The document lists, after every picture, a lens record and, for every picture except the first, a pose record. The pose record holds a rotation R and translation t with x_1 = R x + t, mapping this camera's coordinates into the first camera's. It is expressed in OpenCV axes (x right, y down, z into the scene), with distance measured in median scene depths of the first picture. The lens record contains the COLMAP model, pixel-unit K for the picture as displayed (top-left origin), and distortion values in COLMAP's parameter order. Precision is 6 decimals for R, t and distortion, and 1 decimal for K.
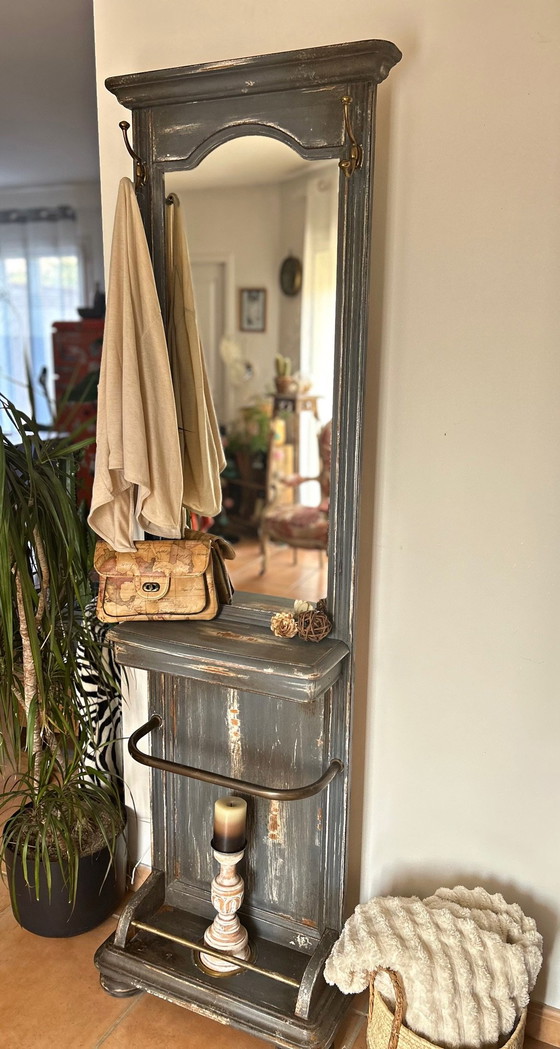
lens RADIAL K [[795.9, 0, 289.4], [0, 795.9, 517.0], [0, 0, 1]] dist [0.031826, -0.033077]
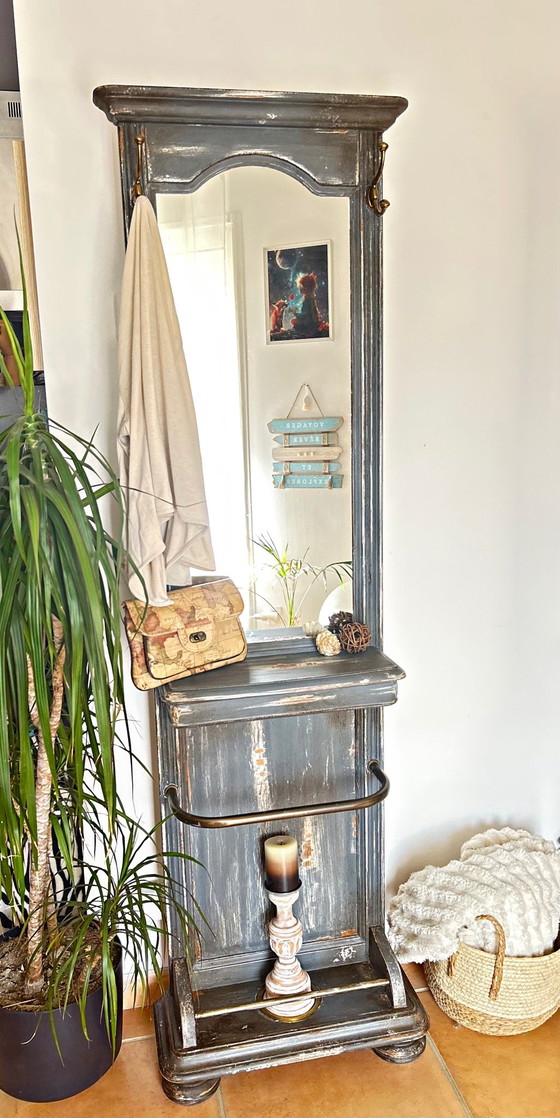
lens RADIAL K [[867.2, 0, 270.8], [0, 867.2, 556.9], [0, 0, 1]] dist [0.036879, -0.030316]
pose [[0.796513, -0.156060, 0.584134, -0.681216], [0.170474, 0.984885, 0.030670, -0.020764], [-0.580091, 0.075151, 0.811078, 0.123303]]
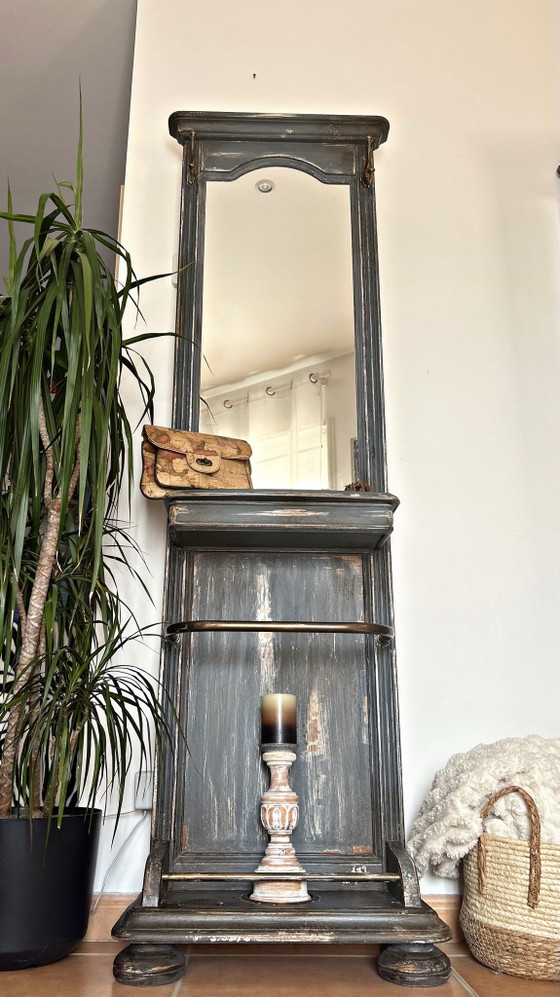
lens RADIAL K [[761.5, 0, 265.5], [0, 761.5, 489.6], [0, 0, 1]] dist [0.034055, -0.032062]
pose [[0.895883, 0.131723, 0.424315, -0.514624], [0.103459, 0.866934, -0.487568, 0.606342], [-0.432077, 0.480703, 0.763043, 0.232531]]
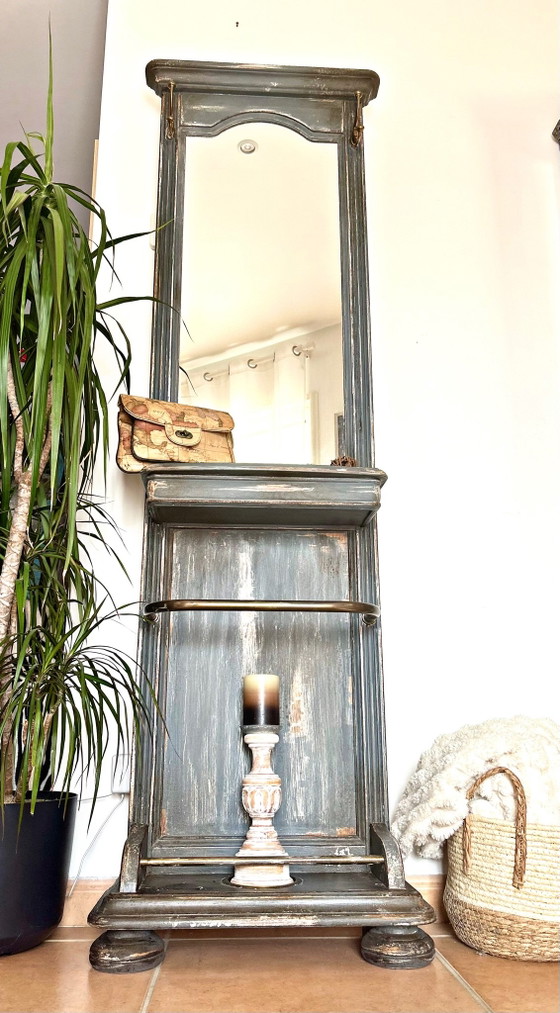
lens RADIAL K [[775.2, 0, 272.1], [0, 775.2, 498.5], [0, 0, 1]] dist [0.027695, -0.015673]
pose [[0.880332, 0.117703, 0.459523, -0.506877], [0.115367, 0.886514, -0.448089, 0.598140], [-0.460115, 0.447481, 0.766848, 0.253188]]
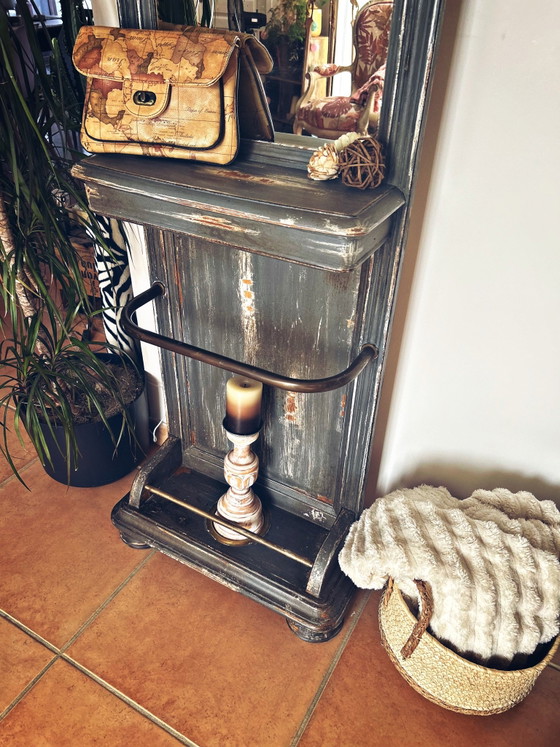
lens RADIAL K [[563.4, 0, 276.1], [0, 563.4, 373.0], [0, 0, 1]] dist [0.062904, -0.077085]
pose [[0.997277, 0.046661, -0.057104, -0.002091], [-0.021416, 0.924247, 0.381195, 0.115325], [0.070565, -0.378934, 0.922730, 0.456679]]
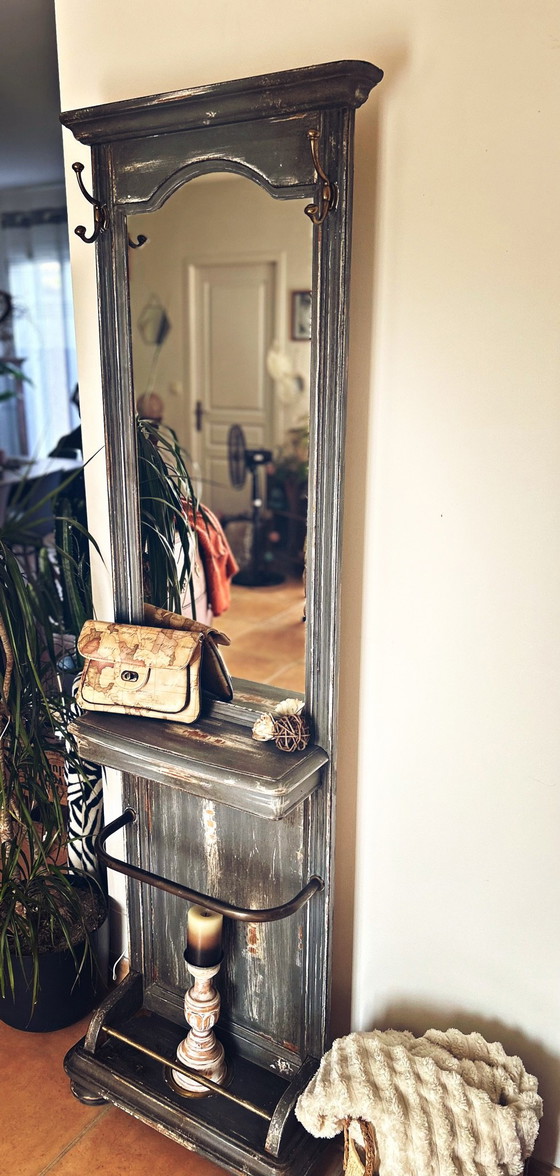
lens RADIAL K [[889.9, 0, 239.0], [0, 889.9, 577.4], [0, 0, 1]] dist [0.038456, -0.042778]
pose [[0.988965, 0.017609, -0.147096, 0.114333], [-0.010231, 0.998658, 0.050763, -0.078720], [0.147792, -0.048698, 0.987819, 0.019655]]
